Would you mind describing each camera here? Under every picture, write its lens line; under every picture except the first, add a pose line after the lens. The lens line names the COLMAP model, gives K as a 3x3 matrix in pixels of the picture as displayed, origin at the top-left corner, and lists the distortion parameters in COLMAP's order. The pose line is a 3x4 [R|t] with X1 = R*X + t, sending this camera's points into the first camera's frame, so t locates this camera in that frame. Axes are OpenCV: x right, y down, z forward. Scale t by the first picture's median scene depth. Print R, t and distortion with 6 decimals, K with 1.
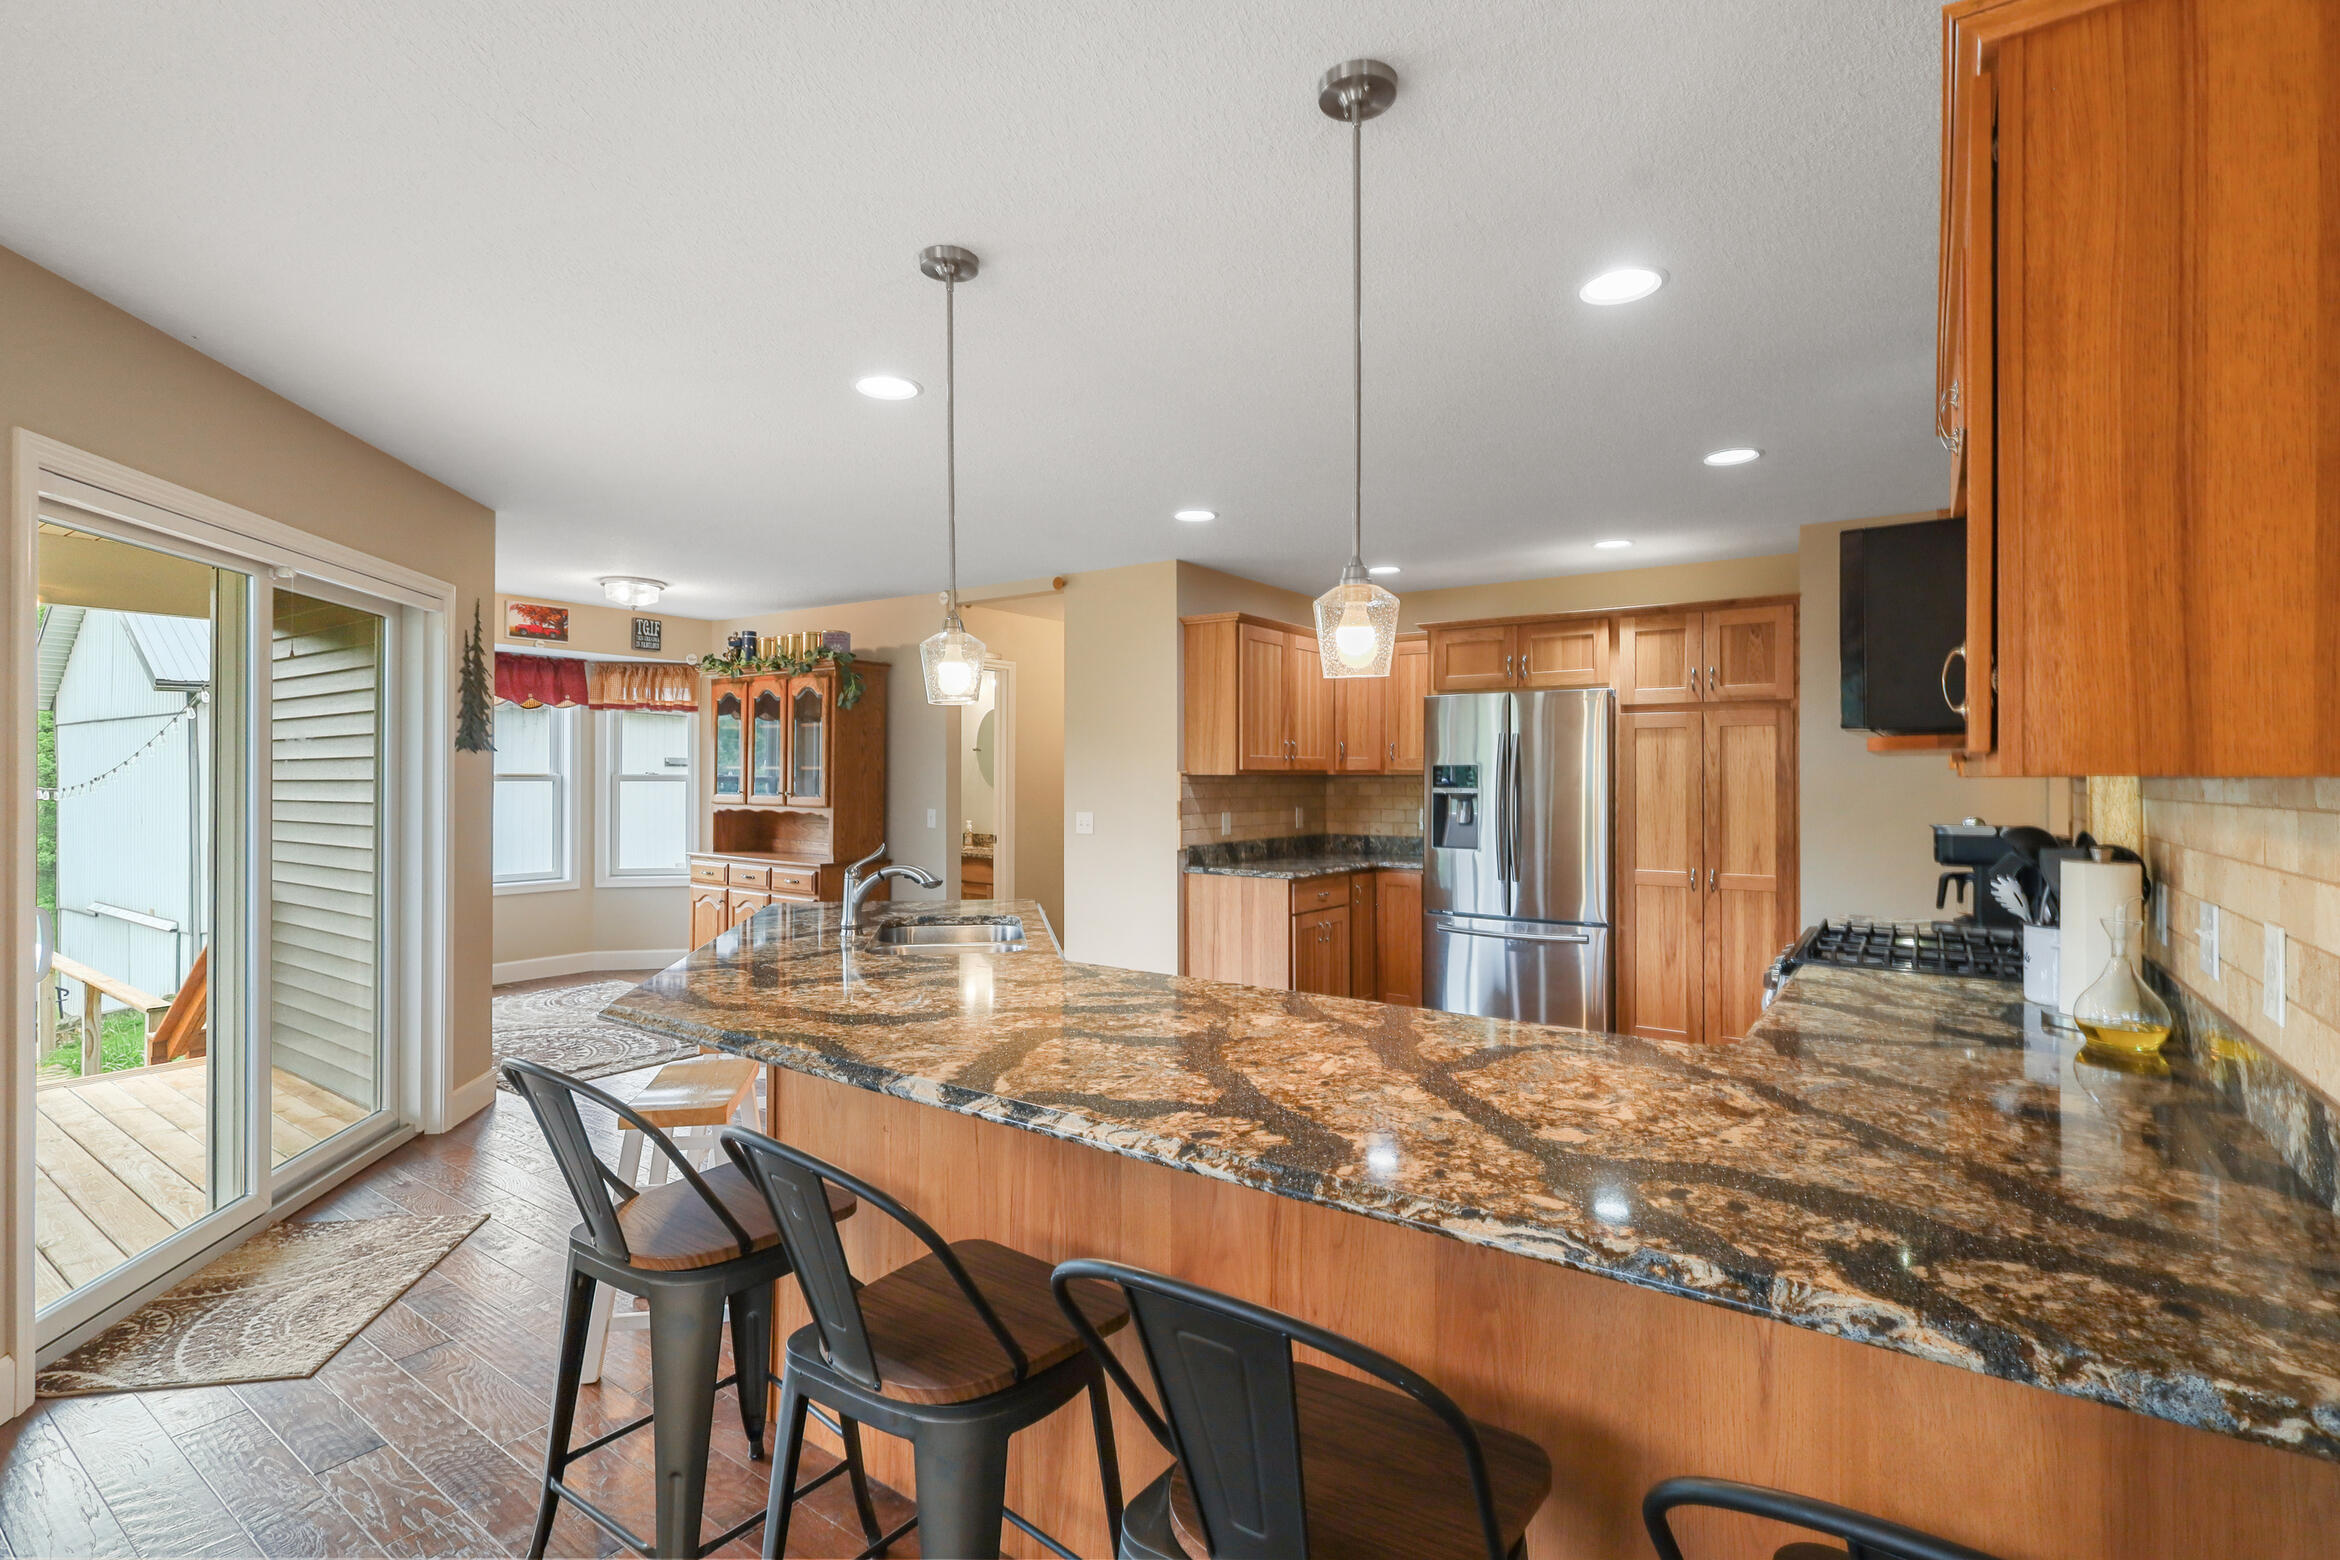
lens RADIAL K [[1089.7, 0, 1158.8], [0, 1089.7, 761.0], [0, 0, 1]] dist [0.000604, -0.000478]
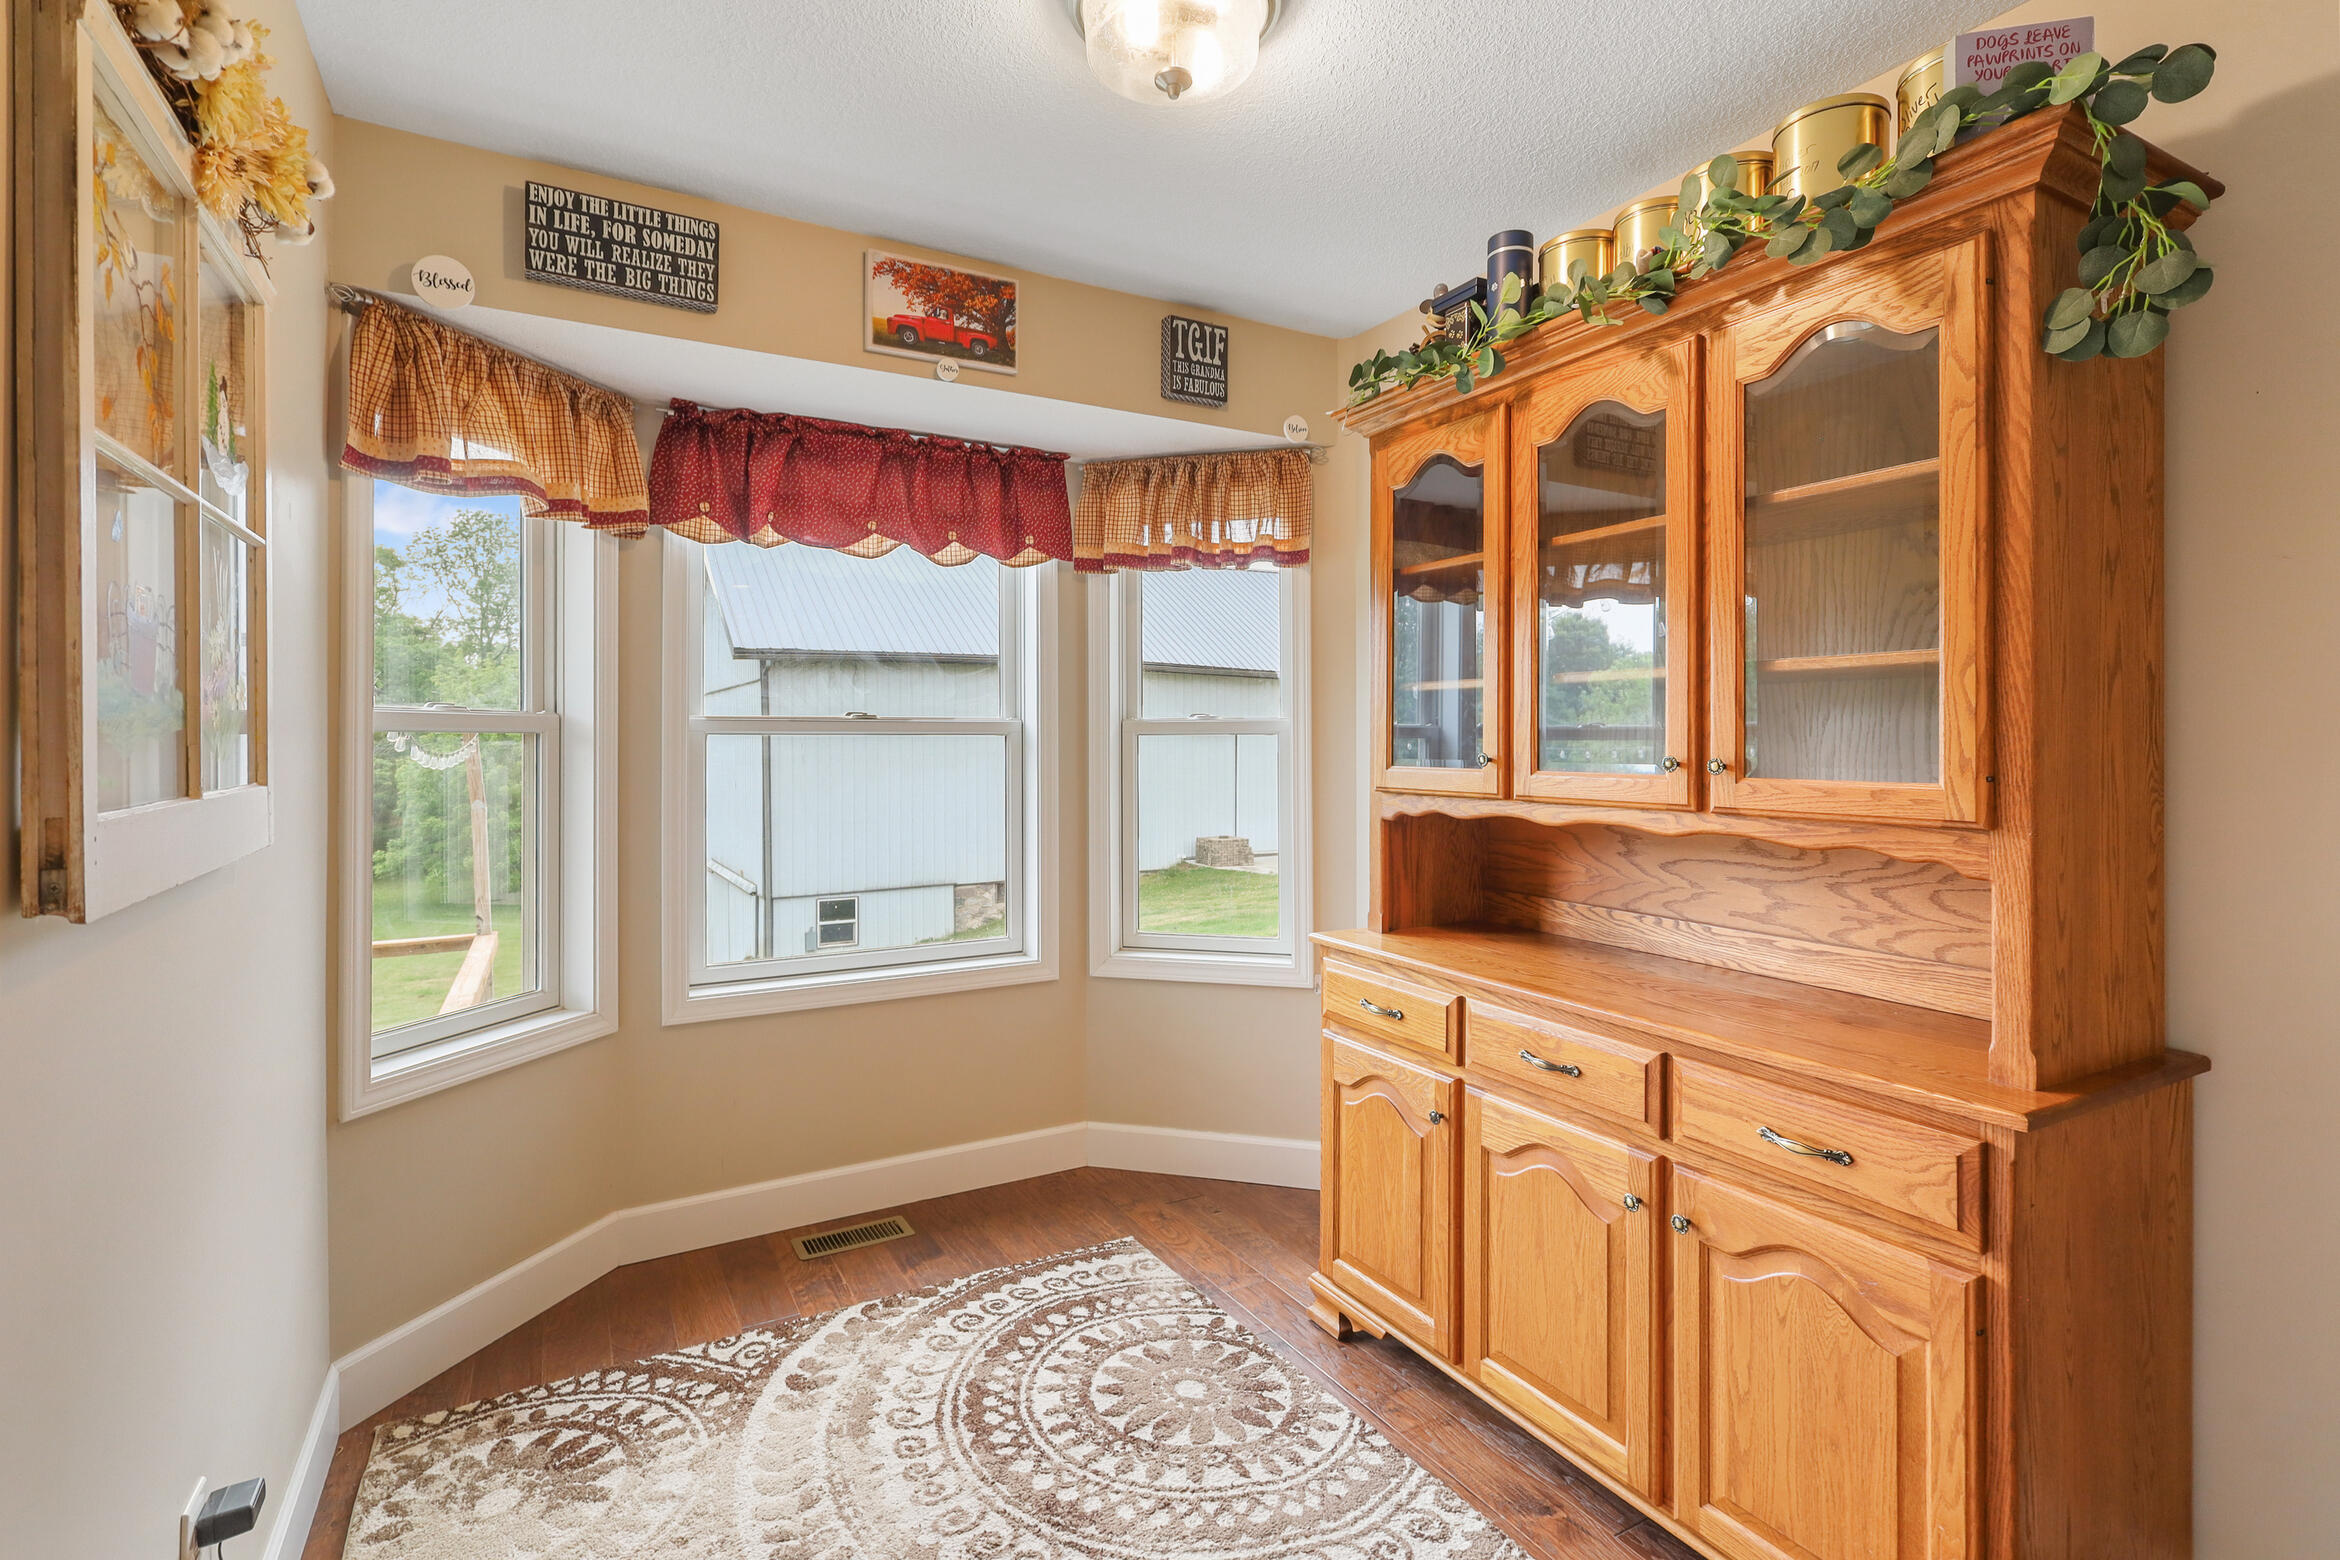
lens RADIAL K [[1089.7, 0, 1158.8], [0, 1089.7, 761.0], [0, 0, 1]] dist [0.000604, -0.000478]
pose [[0.902765, 0.005455, -0.430099, -0.319388], [0.006049, 0.999660, 0.025375, 0.019633], [0.430091, -0.025509, 0.902425, 0.649873]]
